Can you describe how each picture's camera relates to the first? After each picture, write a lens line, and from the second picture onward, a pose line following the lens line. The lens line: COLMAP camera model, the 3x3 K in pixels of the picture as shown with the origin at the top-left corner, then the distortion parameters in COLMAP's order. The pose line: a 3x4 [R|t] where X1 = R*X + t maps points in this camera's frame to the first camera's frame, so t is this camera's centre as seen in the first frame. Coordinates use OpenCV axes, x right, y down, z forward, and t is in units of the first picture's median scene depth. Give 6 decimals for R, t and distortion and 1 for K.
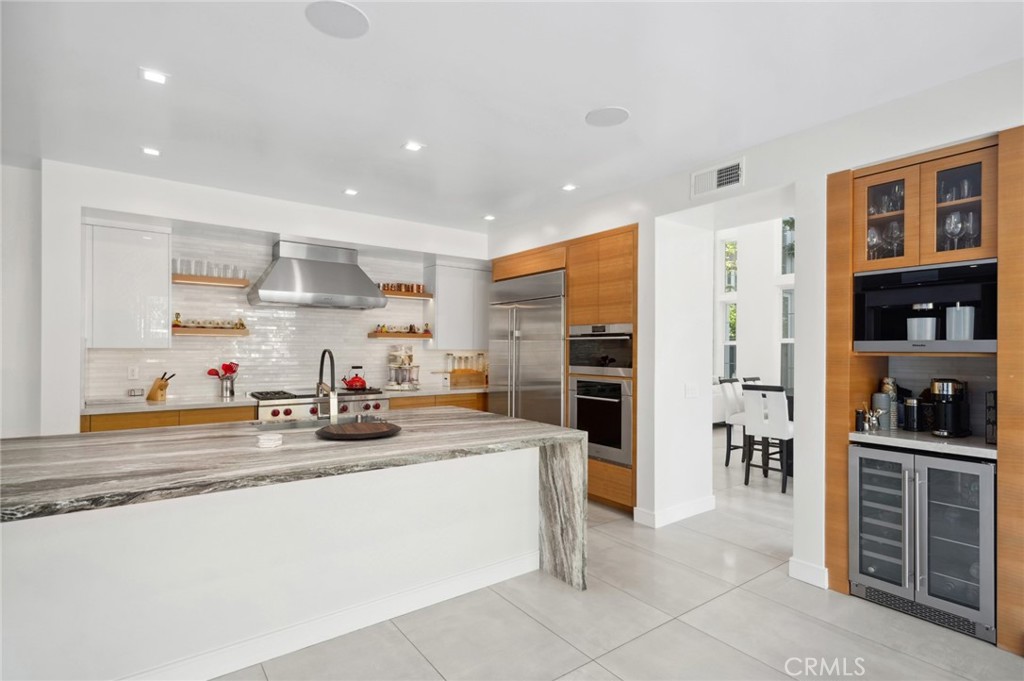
lens RADIAL K [[503.9, 0, 512.0], [0, 503.9, 340.5], [0, 0, 1]] dist [0.001976, 0.000233]
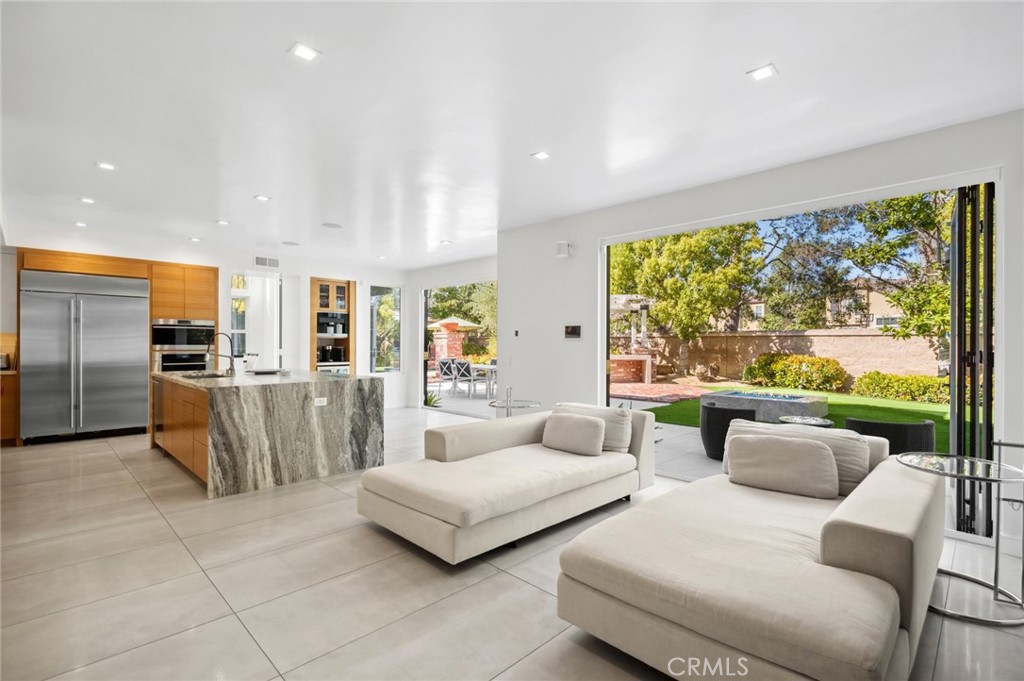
lens RADIAL K [[474.3, 0, 512.0], [0, 474.3, 340.5], [0, 0, 1]] dist [0.000142, -0.000024]
pose [[-0.146781, 0.002864, 0.989165, -2.397940], [-0.020669, 0.999769, -0.005962, 0.039123], [-0.988953, -0.021320, -0.146687, 0.245948]]
